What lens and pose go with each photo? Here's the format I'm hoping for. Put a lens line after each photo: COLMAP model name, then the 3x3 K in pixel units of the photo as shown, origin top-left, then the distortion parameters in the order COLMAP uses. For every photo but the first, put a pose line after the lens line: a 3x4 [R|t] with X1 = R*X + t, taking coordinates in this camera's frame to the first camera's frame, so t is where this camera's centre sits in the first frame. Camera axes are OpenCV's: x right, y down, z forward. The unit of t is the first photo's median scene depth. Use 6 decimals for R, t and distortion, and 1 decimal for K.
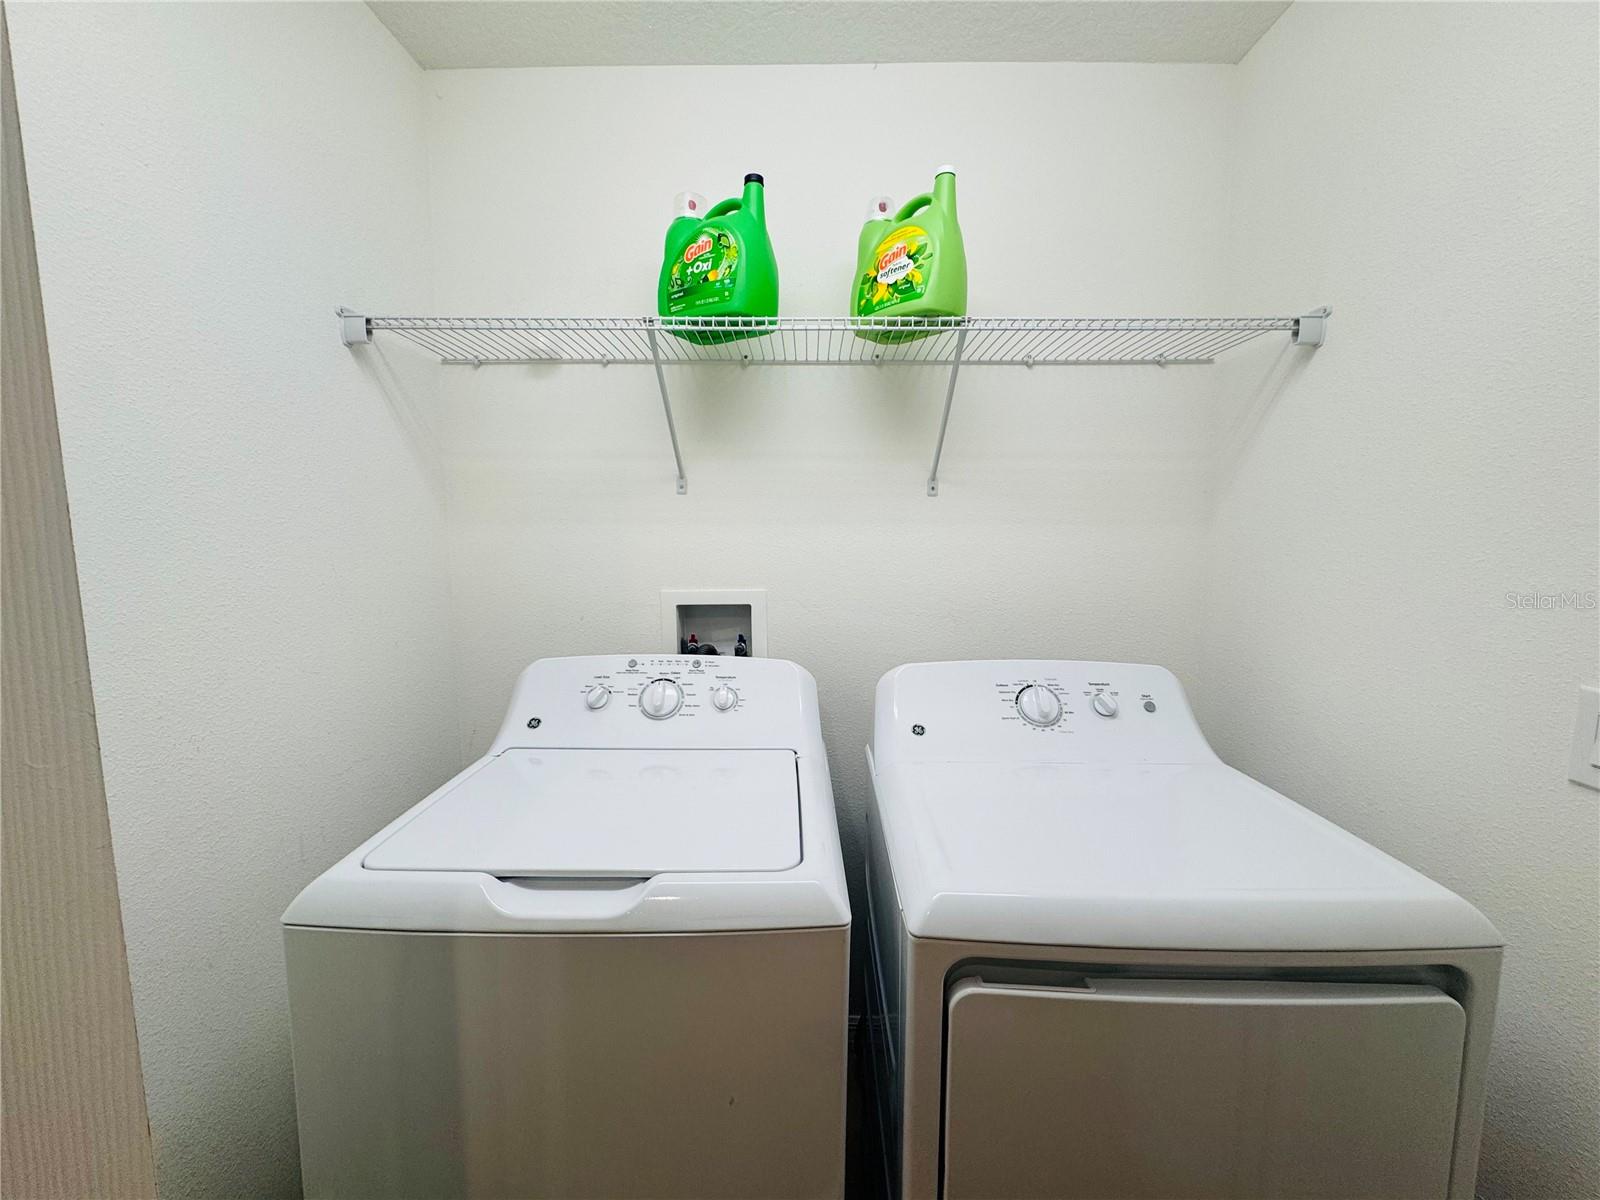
lens RADIAL K [[637.2, 0, 798.8], [0, 637.2, 598.3], [0, 0, 1]] dist [-0.006371, 0.001218]
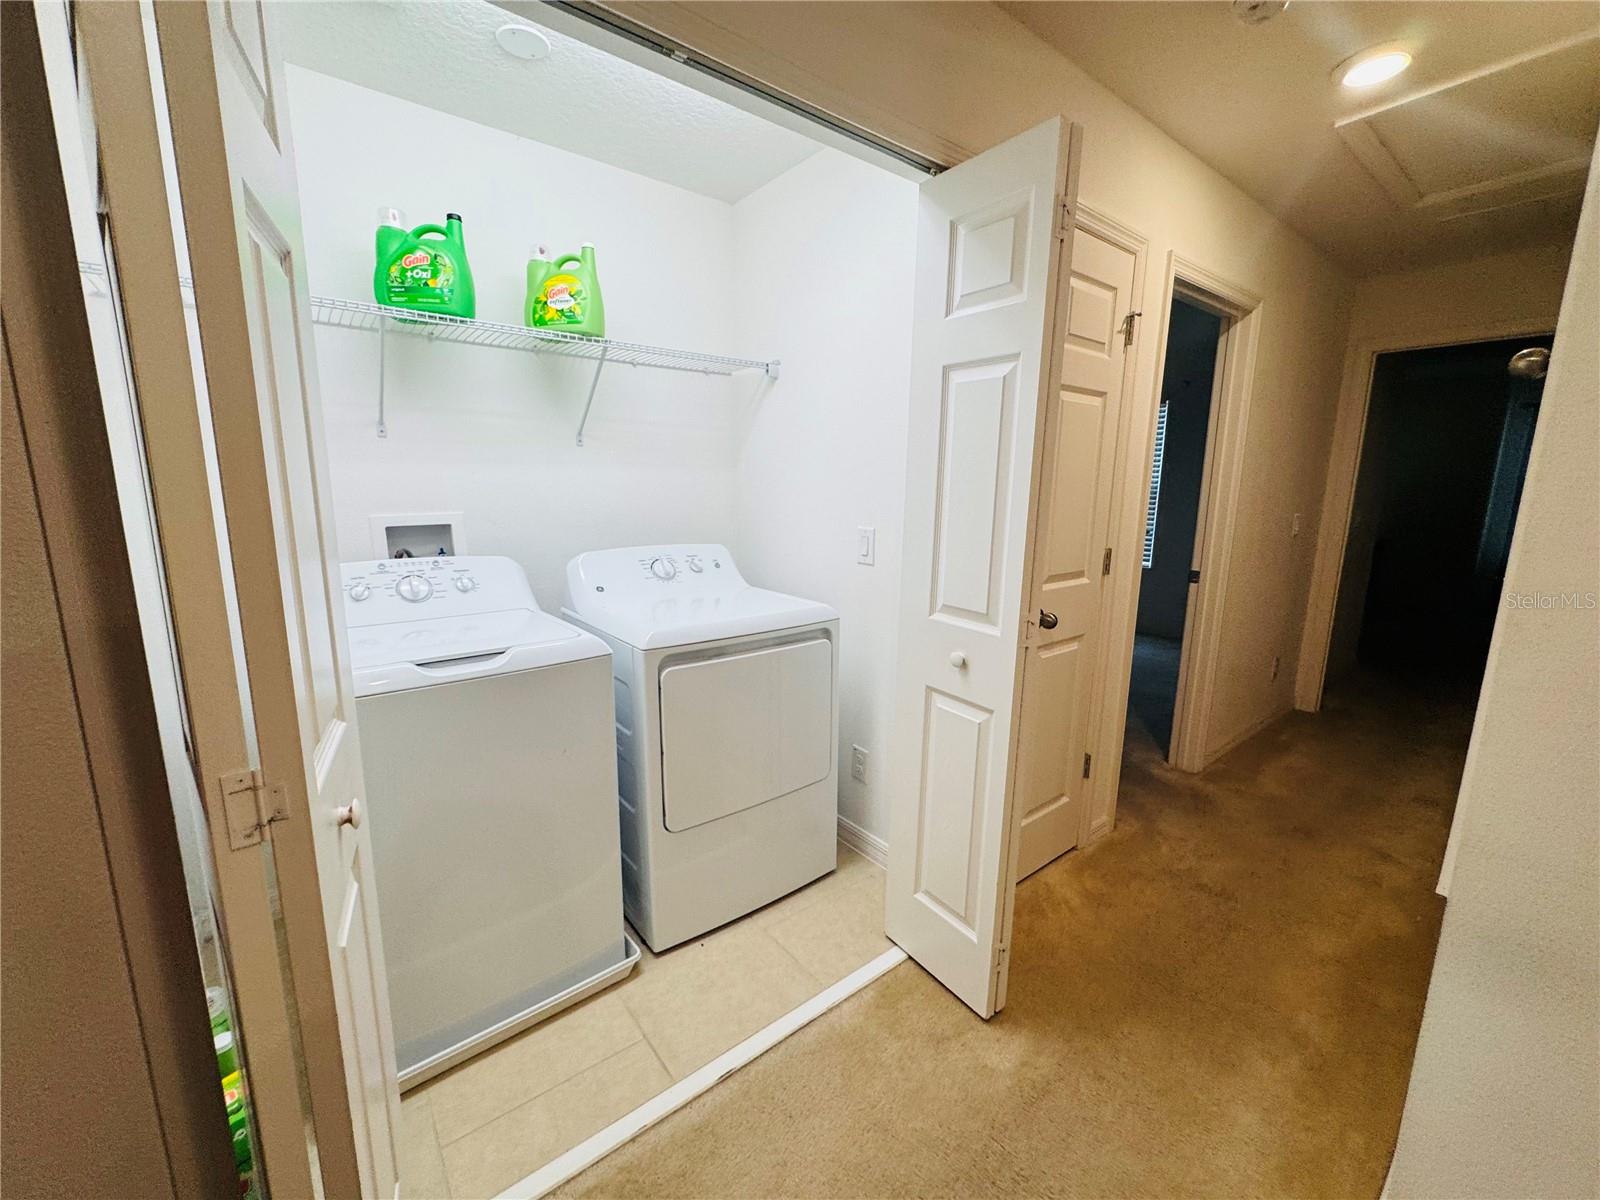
lens RADIAL K [[637.2, 0, 797.0], [0, 637.2, 598.0], [0, 0, 1]] dist [-0.006371, 0.001218]
pose [[0.775924, -0.110180, 0.621130, -0.445937], [0.060673, 0.993099, 0.100369, 0.092706], [-0.627902, -0.040193, 0.777254, -0.615171]]
